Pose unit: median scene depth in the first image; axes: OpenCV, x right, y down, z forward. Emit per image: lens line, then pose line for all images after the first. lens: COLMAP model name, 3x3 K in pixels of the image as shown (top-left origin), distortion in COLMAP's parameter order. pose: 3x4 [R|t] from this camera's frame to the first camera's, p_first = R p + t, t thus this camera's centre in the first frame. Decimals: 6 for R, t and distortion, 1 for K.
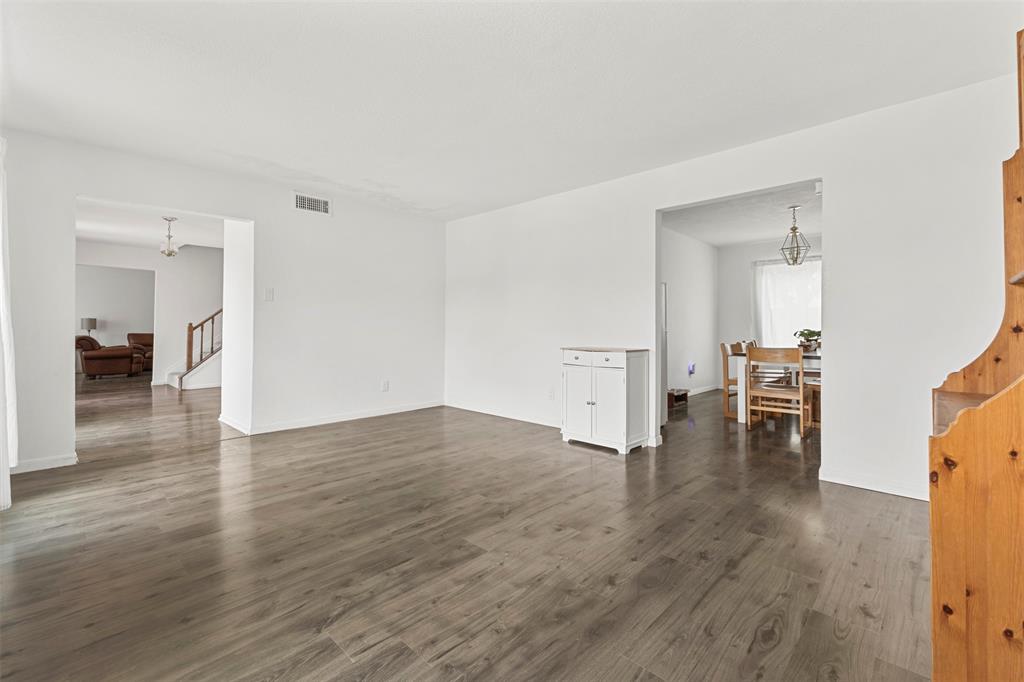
lens RADIAL K [[447.5, 0, 519.2], [0, 447.5, 324.1], [0, 0, 1]] dist [0.009753, 0.000277]
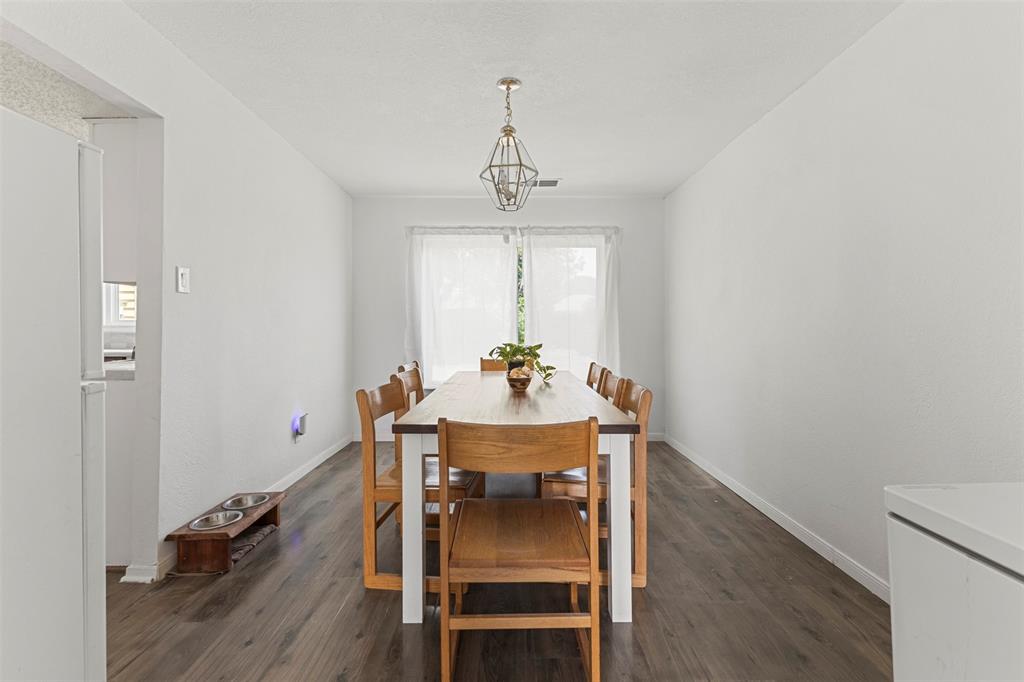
lens RADIAL K [[442.3, 0, 511.3], [0, 442.3, 331.6], [0, 0, 1]] dist [0.002714, 0.000180]
pose [[0.726693, -0.006971, 0.686926, 0.225366], [-0.006182, 0.999842, 0.016686, -0.009498], [-0.686934, -0.016372, 0.726535, 0.500556]]
